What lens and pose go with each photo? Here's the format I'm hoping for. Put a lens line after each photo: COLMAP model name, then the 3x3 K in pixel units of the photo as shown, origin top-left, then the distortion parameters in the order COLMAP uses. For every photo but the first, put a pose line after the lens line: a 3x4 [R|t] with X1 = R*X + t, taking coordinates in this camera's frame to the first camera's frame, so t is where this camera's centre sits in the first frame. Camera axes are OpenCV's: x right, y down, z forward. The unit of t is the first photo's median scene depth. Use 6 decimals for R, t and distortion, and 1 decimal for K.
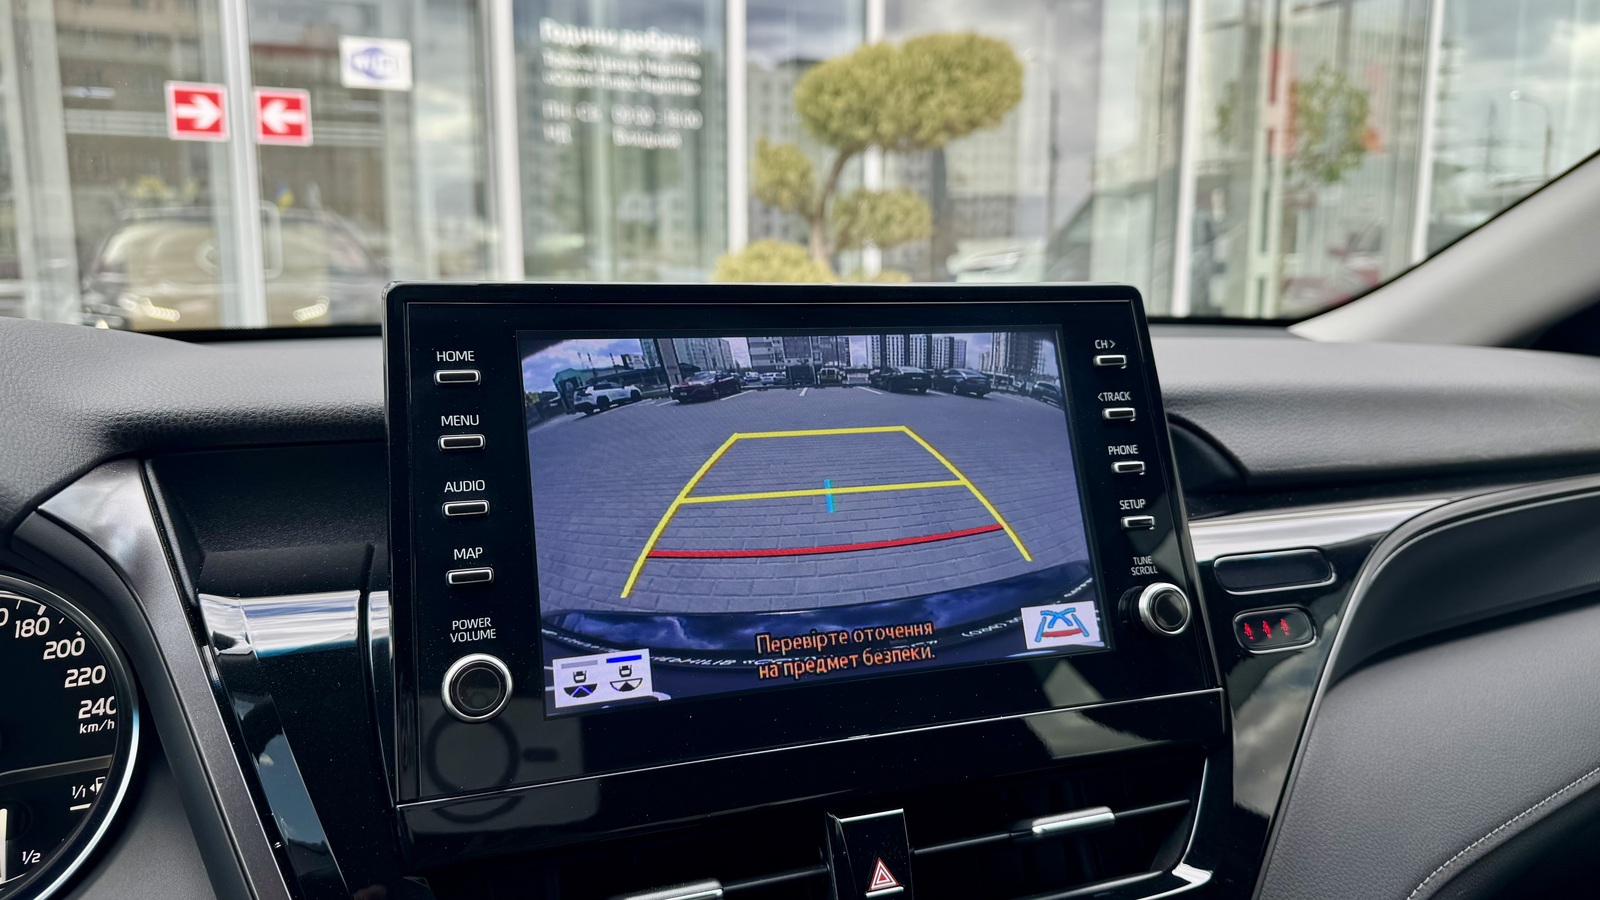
lens RADIAL K [[1147.1, 0, 800.0], [0, 1147.1, 450.0], [0, 0, 1]] dist [0.021268, -0.062676]
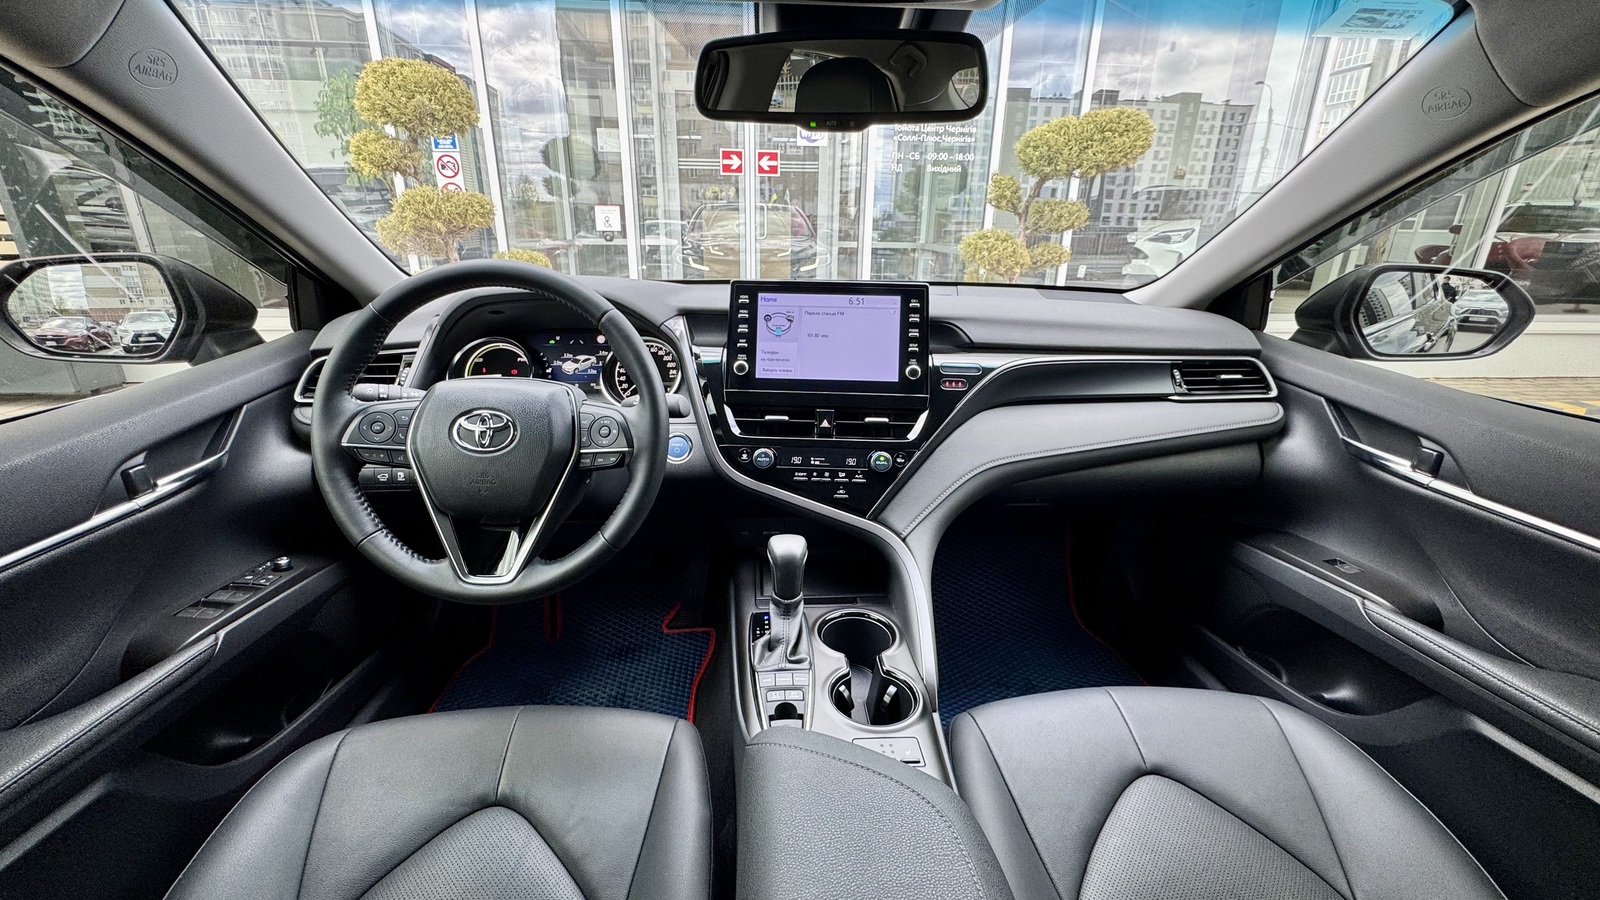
lens RADIAL K [[641.1, 0, 800.0], [0, 641.1, 450.0], [0, 0, 1]] dist [-0.000078, -0.000005]
pose [[0.925508, 0.135823, -0.353534, 0.775162], [-0.071976, 0.979546, 0.187906, 0.016803], [0.371825, -0.148462, 0.916354, -1.164223]]
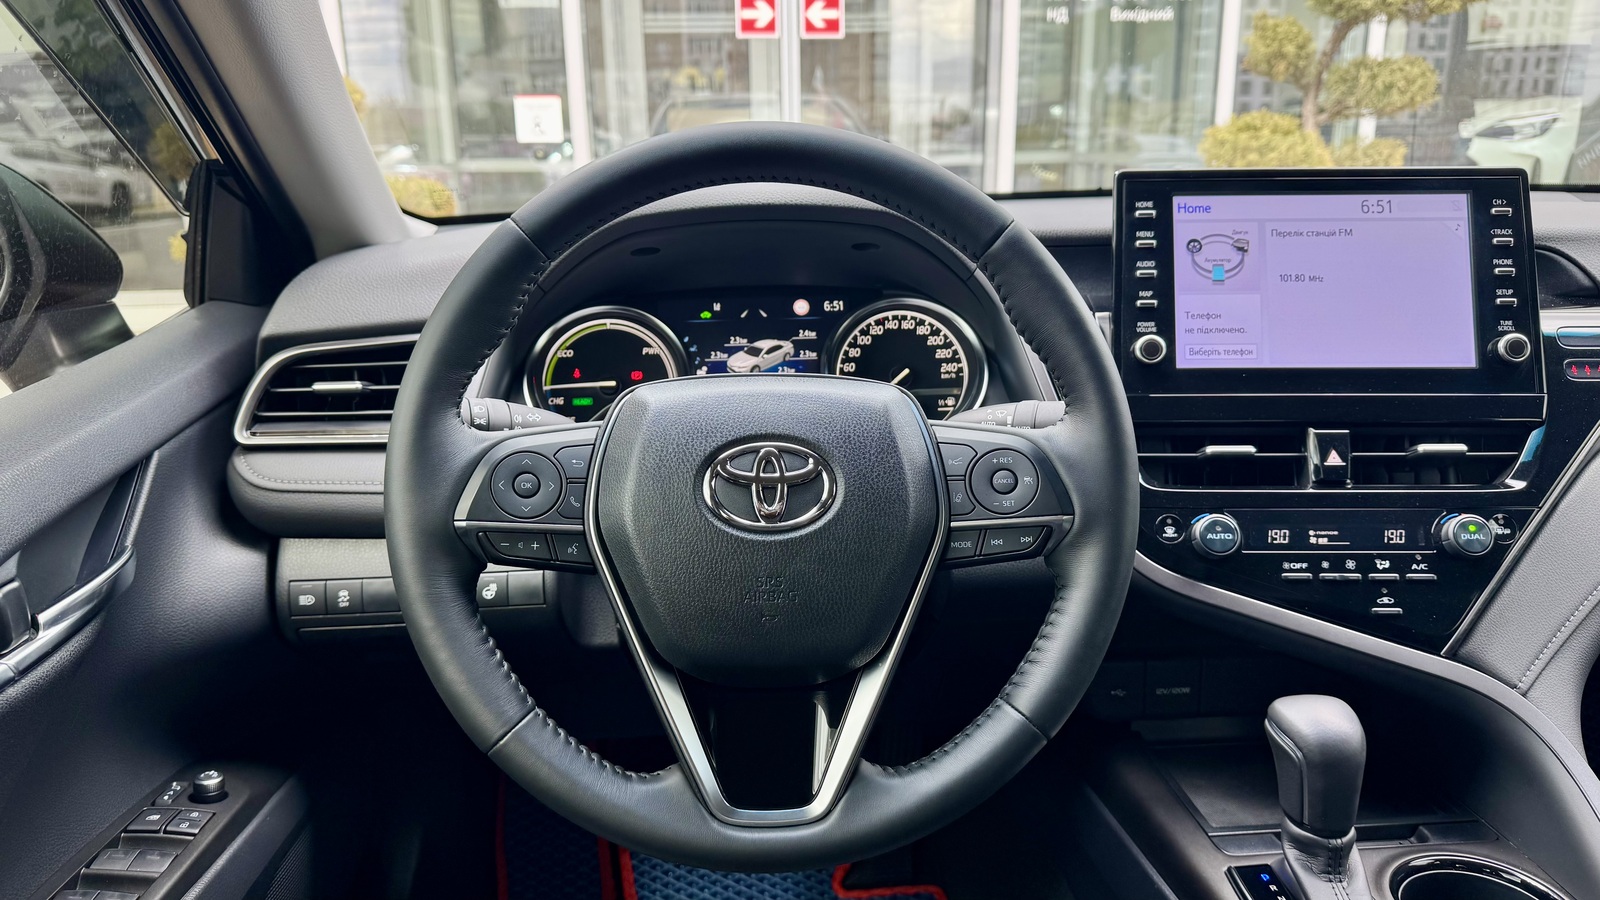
lens RADIAL K [[1133.4, 0, 794.1], [0, 1133.4, 463.9], [0, 0, 1]] dist [0.112802, -0.192285]
pose [[0.926782, 0.088196, -0.365097, -0.066740], [-0.043795, 0.990785, 0.128171, 0.140184], [0.373037, -0.102798, 0.922104, -1.179966]]
